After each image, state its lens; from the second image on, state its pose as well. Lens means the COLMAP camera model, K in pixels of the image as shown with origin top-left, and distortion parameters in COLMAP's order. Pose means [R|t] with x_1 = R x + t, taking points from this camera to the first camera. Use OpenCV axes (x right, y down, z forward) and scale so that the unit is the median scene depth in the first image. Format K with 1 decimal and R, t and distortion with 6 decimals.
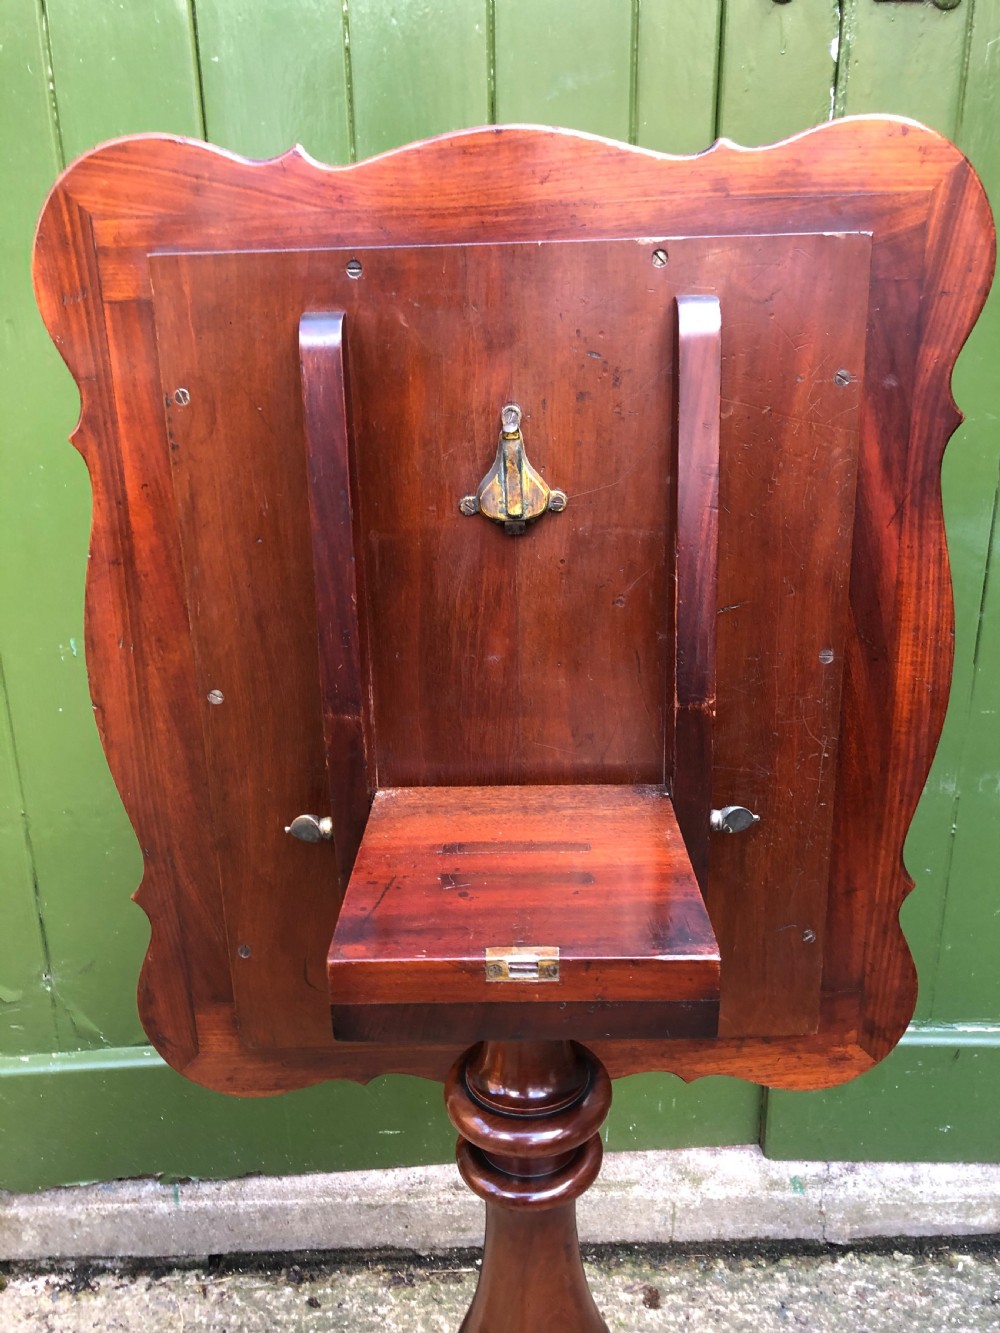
lens RADIAL K [[1105.0, 0, 508.3], [0, 1105.0, 657.0], [0, 0, 1]] dist [-0.004246, 0.037510]
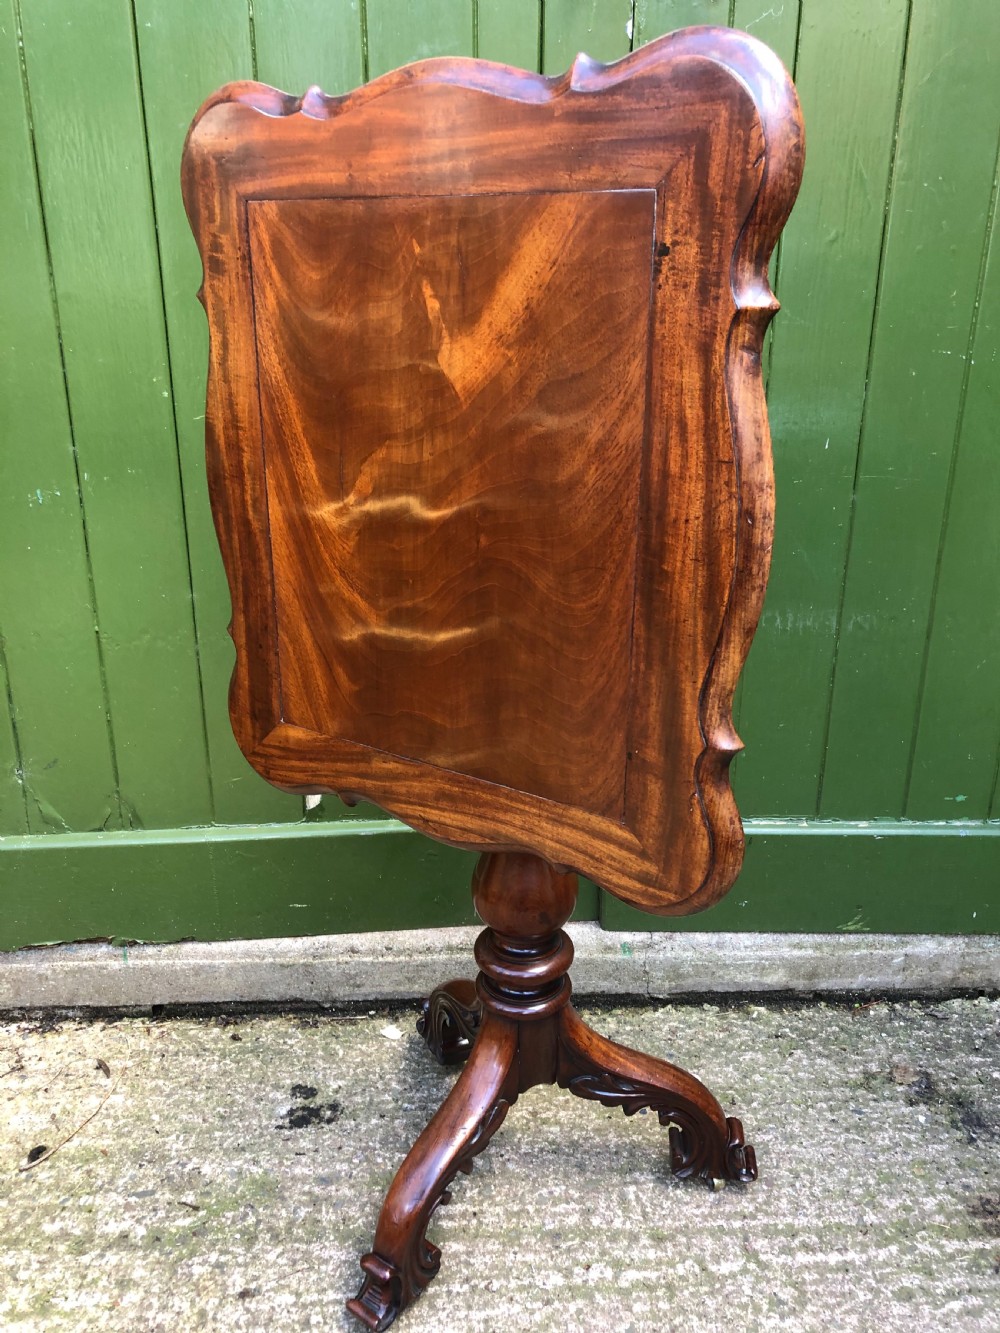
lens RADIAL K [[1105.0, 0, 509.4], [0, 1105.0, 658.1], [0, 0, 1]] dist [-0.004246, 0.037510]
pose [[0.999631, 0.008152, 0.025902, 0.094635], [-0.008842, 0.999606, 0.026621, 0.116753], [-0.025674, -0.026840, 0.999310, -0.235928]]
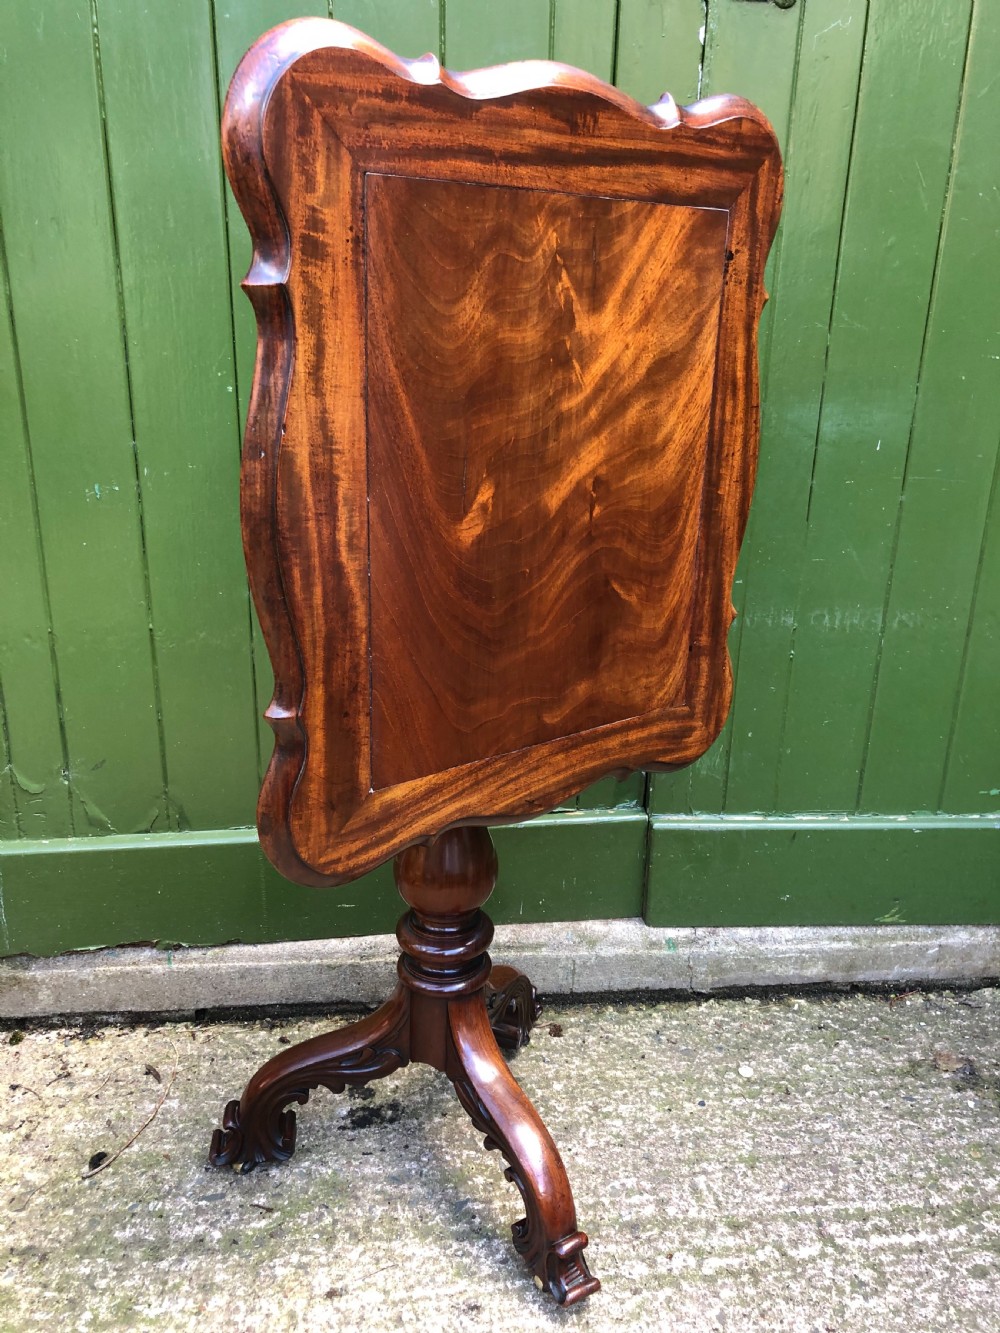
lens RADIAL K [[1105.0, 0, 508.2], [0, 1105.0, 662.1], [0, 0, 1]] dist [-0.004246, 0.037510]
pose [[0.996531, 0.006029, 0.083004, -0.030980], [-0.007751, 0.999761, 0.020445, 0.130864], [-0.082861, -0.021017, 0.996339, -0.235474]]
